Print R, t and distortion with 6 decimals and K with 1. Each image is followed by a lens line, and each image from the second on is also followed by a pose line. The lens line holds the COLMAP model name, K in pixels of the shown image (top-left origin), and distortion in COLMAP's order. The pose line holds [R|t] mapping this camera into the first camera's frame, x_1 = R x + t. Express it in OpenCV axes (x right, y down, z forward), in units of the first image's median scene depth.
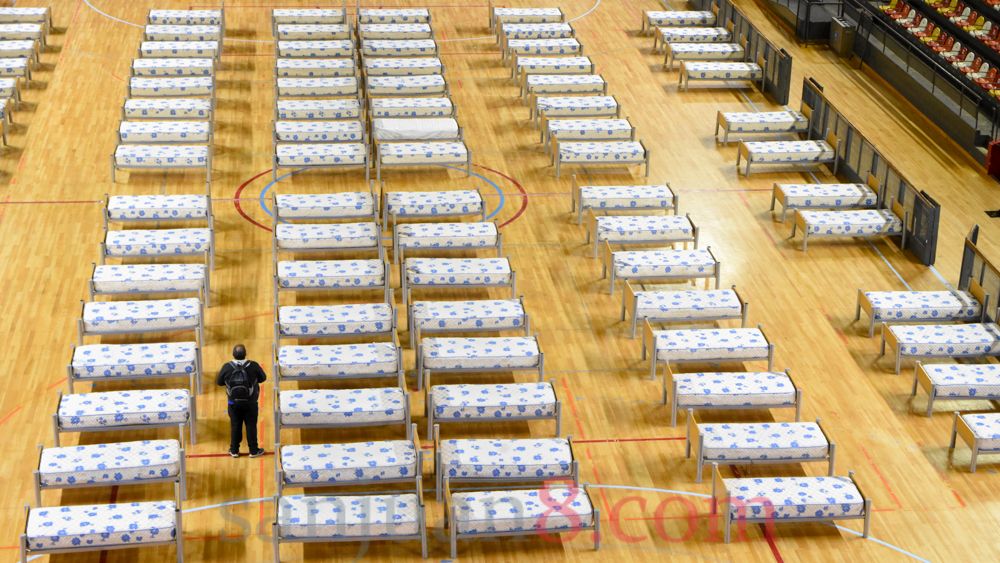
lens RADIAL K [[1908.2, 0, 544.8], [0, 1908.2, 282.3], [0, 0, 1]] dist [0.133623, 0.295110]
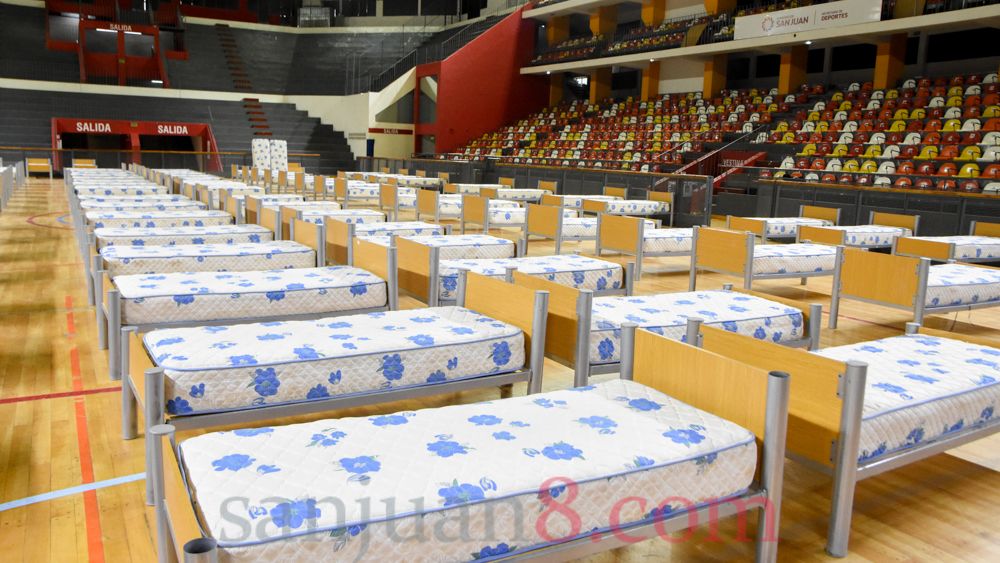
lens RADIAL K [[755.9, 0, 500.0], [0, 755.9, 281.5], [0, 0, 1]] dist [-0.111957, 0.091885]
pose [[0.919857, -0.055388, 0.388324, -0.094922], [0.127581, 0.978399, -0.162660, 0.078918], [-0.370927, 0.199167, 0.907053, 0.624955]]
